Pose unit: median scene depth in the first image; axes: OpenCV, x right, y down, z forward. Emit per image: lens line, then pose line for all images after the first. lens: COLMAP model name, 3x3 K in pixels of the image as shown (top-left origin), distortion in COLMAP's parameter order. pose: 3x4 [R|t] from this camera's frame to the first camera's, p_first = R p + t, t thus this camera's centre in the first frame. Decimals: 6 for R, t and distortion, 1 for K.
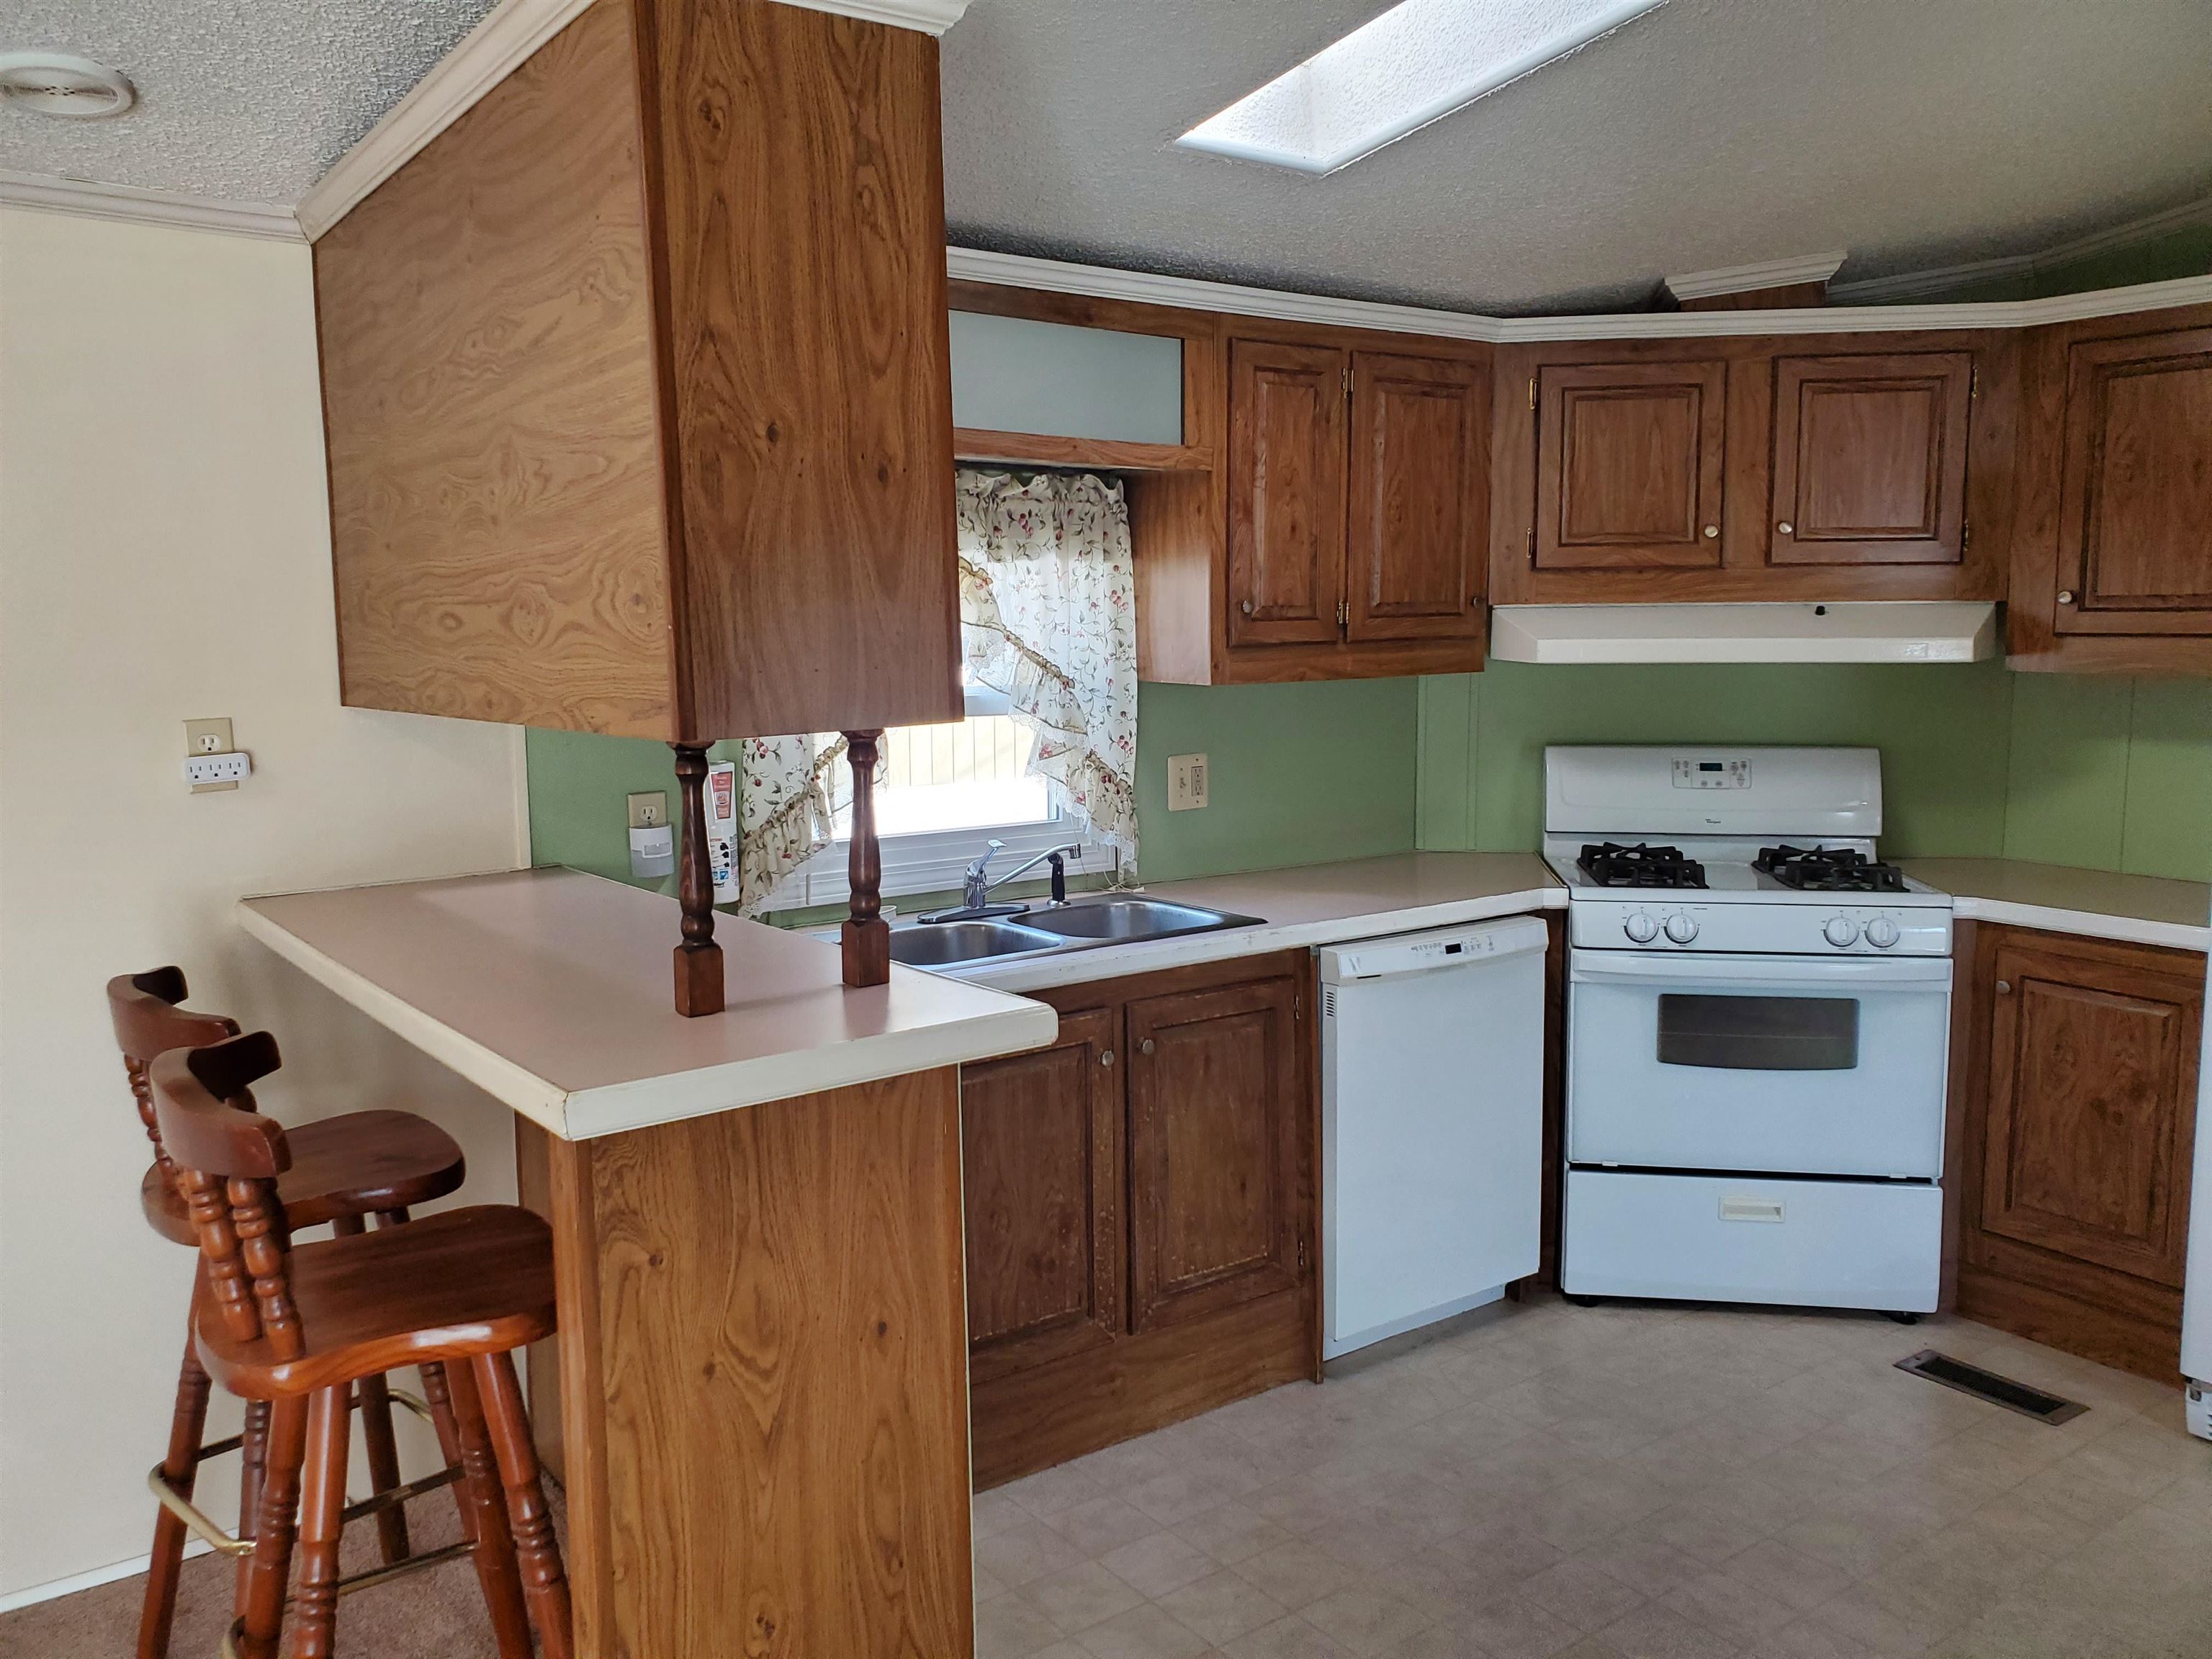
lens RADIAL K [[1688.4, 0, 1104.4], [0, 1688.4, 799.0], [0, 0, 1]] dist [0.189561, -0.568149]
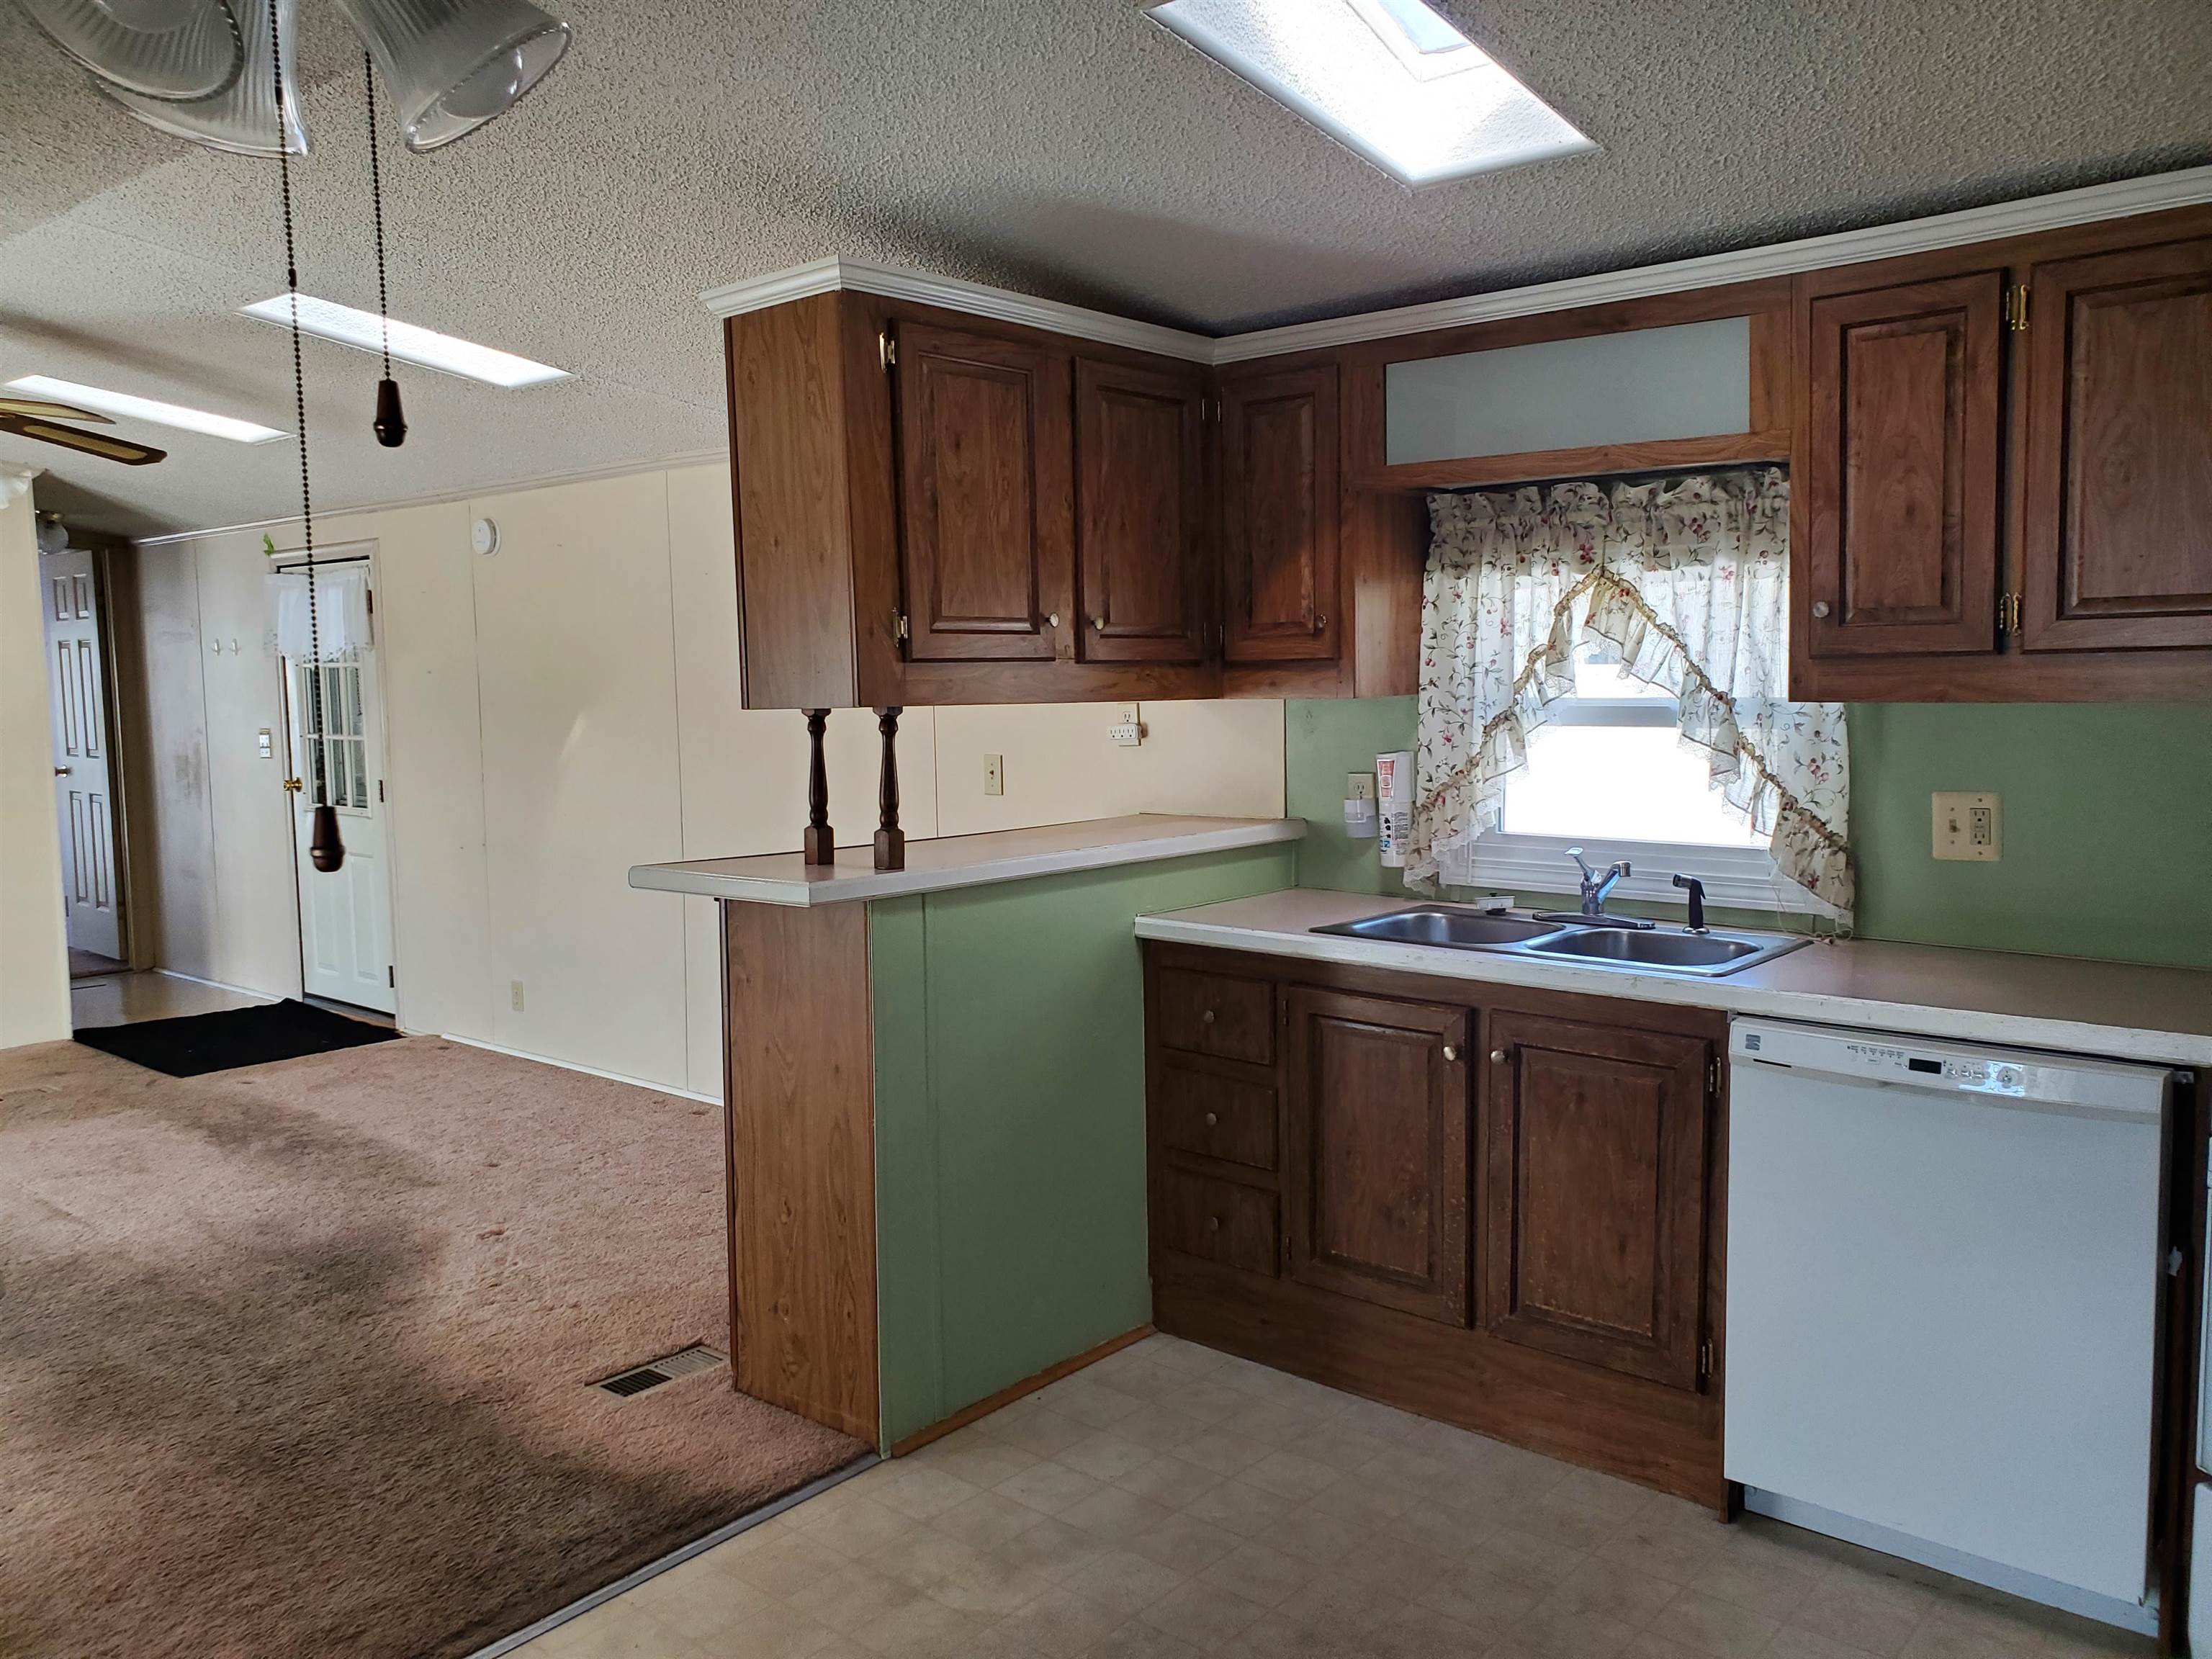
lens RADIAL K [[1745.1, 0, 1115.8], [0, 1745.1, 816.0], [0, 0, 1]] dist [0.035155, -0.064357]
pose [[0.224040, 0.092008, -0.970227, 0.912792], [-0.086118, 0.993508, 0.074330, -0.050030], [0.970768, 0.066901, 0.230509, 0.501612]]
